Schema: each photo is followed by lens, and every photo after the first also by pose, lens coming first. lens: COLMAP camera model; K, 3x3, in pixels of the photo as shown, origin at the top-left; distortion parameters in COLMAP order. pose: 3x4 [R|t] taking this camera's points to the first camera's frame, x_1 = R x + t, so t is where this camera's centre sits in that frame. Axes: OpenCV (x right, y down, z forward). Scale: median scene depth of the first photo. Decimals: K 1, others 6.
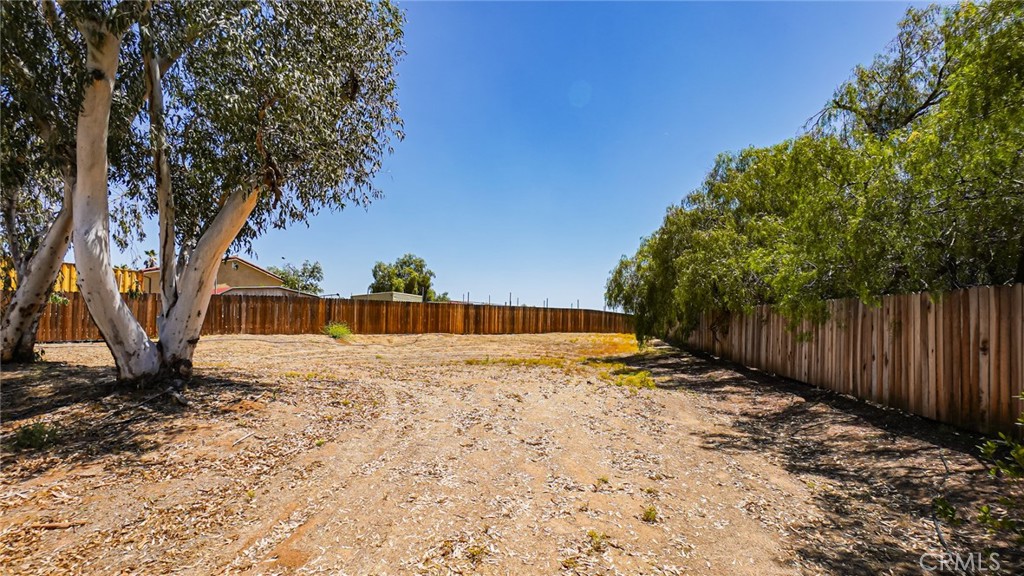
lens RADIAL K [[458.5, 0, 511.3], [0, 458.5, 325.8], [0, 0, 1]] dist [-0.001087, 0.001087]
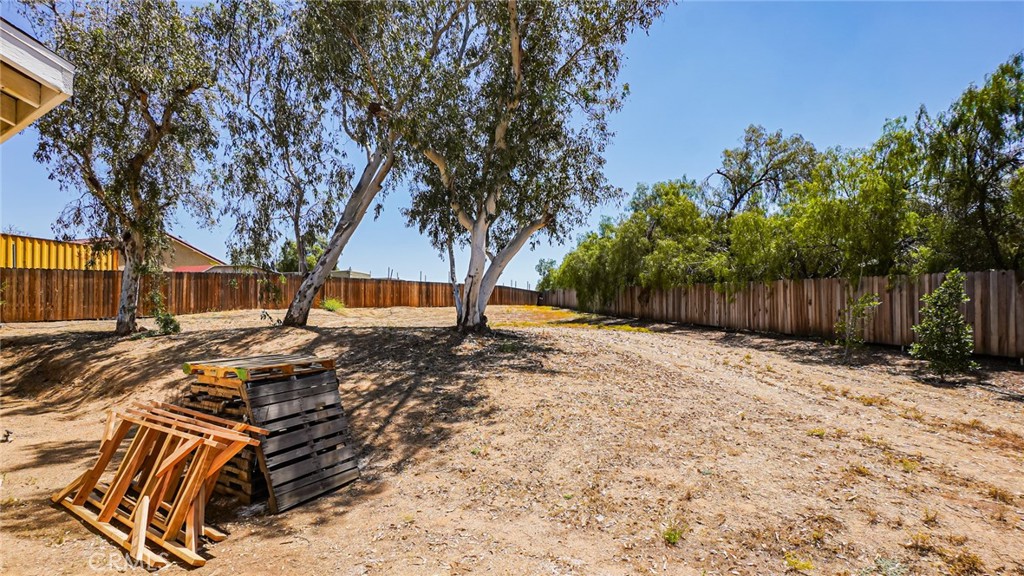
lens RADIAL K [[458.5, 0, 510.6], [0, 458.5, 286.8], [0, 0, 1]] dist [-0.001087, 0.001087]
pose [[0.944736, -0.002381, 0.327822, -0.419856], [0.012201, 0.999536, -0.027901, 0.003060], [-0.327604, 0.030359, 0.944327, -0.266144]]
